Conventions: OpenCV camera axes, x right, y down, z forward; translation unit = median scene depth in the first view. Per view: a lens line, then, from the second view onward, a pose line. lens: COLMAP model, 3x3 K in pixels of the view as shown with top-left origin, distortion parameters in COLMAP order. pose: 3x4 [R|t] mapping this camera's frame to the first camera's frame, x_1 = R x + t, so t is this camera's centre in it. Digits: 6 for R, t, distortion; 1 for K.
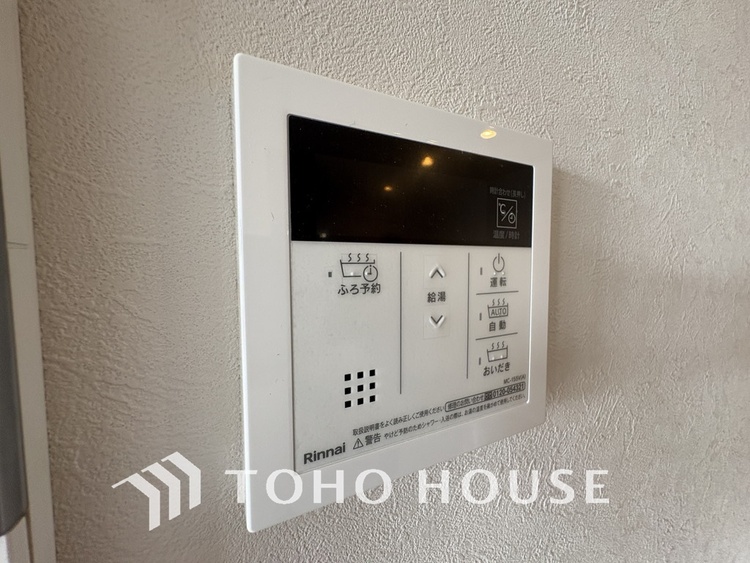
lens RADIAL K [[301.5, 0, 374.8], [0, 301.5, 279.2], [0, 0, 1]] dist [-0.002890, -0.000458]
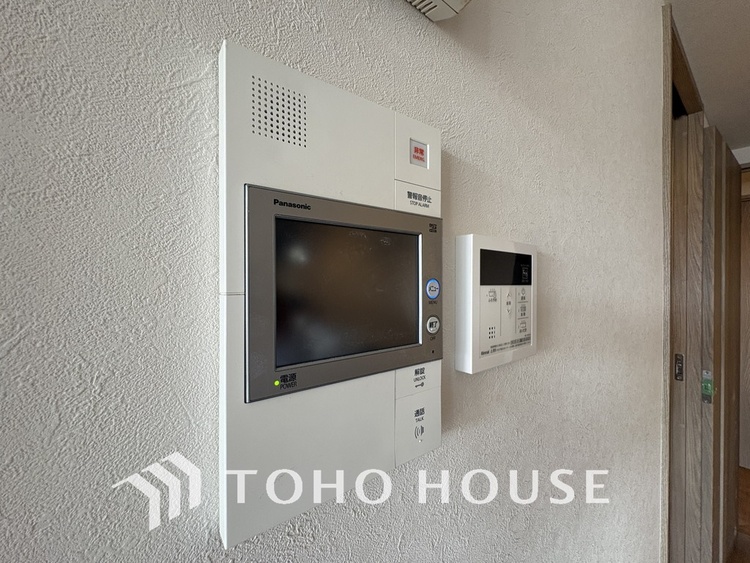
lens RADIAL K [[301.5, 0, 374.8], [0, 301.5, 279.2], [0, 0, 1]] dist [-0.002890, -0.000458]
pose [[0.981132, 0.013519, 0.192866, -1.617634], [-0.001822, 0.998155, -0.060698, 0.006606], [-0.193331, 0.059201, 0.979346, -1.603776]]
